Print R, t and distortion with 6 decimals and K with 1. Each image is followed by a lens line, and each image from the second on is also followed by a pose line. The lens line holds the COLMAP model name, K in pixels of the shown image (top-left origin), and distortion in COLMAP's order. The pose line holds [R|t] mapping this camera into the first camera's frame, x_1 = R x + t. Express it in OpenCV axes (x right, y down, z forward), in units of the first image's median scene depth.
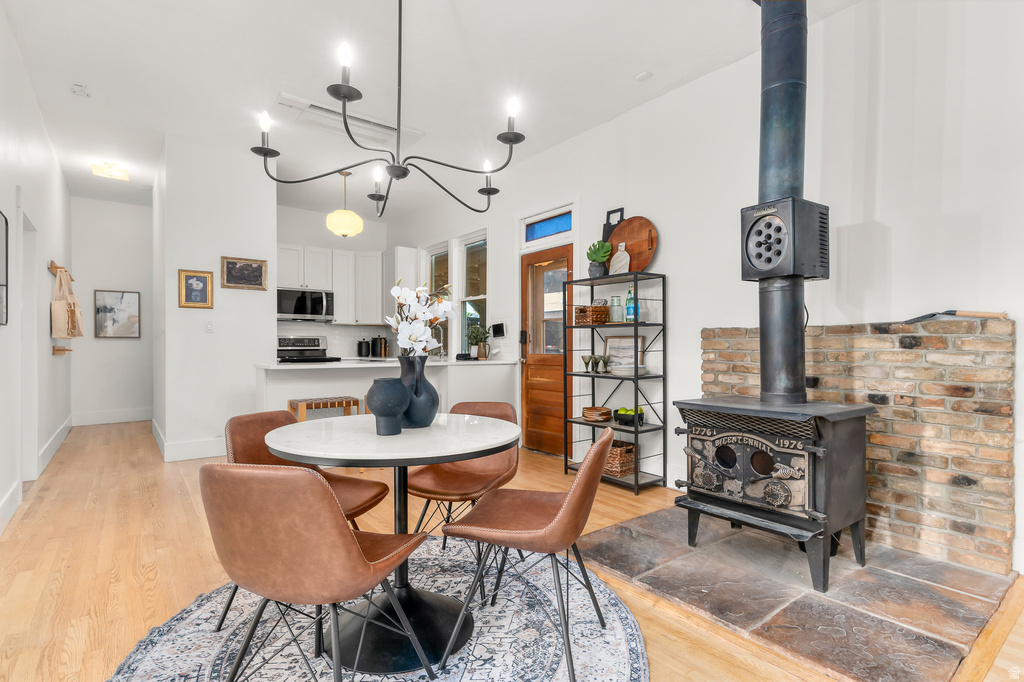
lens RADIAL K [[508.9, 0, 512.0], [0, 508.9, 341.0], [0, 0, 1]] dist [-0.000992, -0.000245]
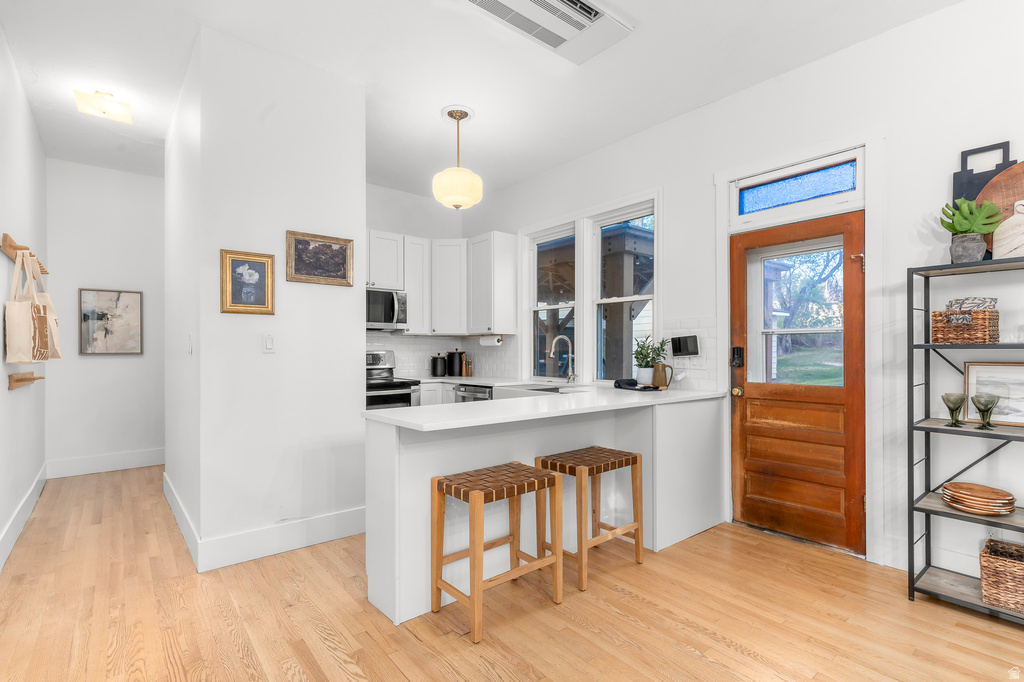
lens RADIAL K [[495.9, 0, 512.0], [0, 495.9, 341.0], [0, 0, 1]] dist [-0.003152, -0.000360]
pose [[0.999547, -0.002121, 0.030009, -0.293065], [0.002386, 0.999958, -0.008798, -0.023603], [-0.029989, 0.008865, 0.999511, 0.359783]]
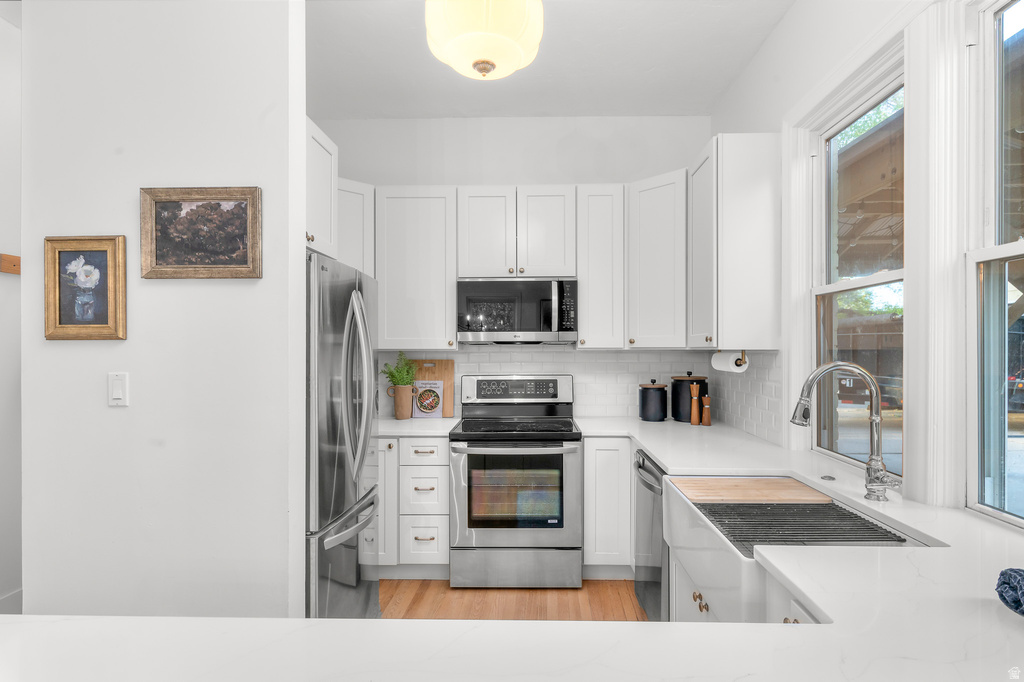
lens RADIAL K [[522.7, 0, 512.0], [0, 522.7, 341.0], [0, 0, 1]] dist [0.000605, 0.000076]
pose [[0.768186, -0.013252, -0.640089, -0.136536], [0.011200, 0.999911, -0.007260, -0.052605], [0.640129, -0.001592, 0.768266, 0.826156]]
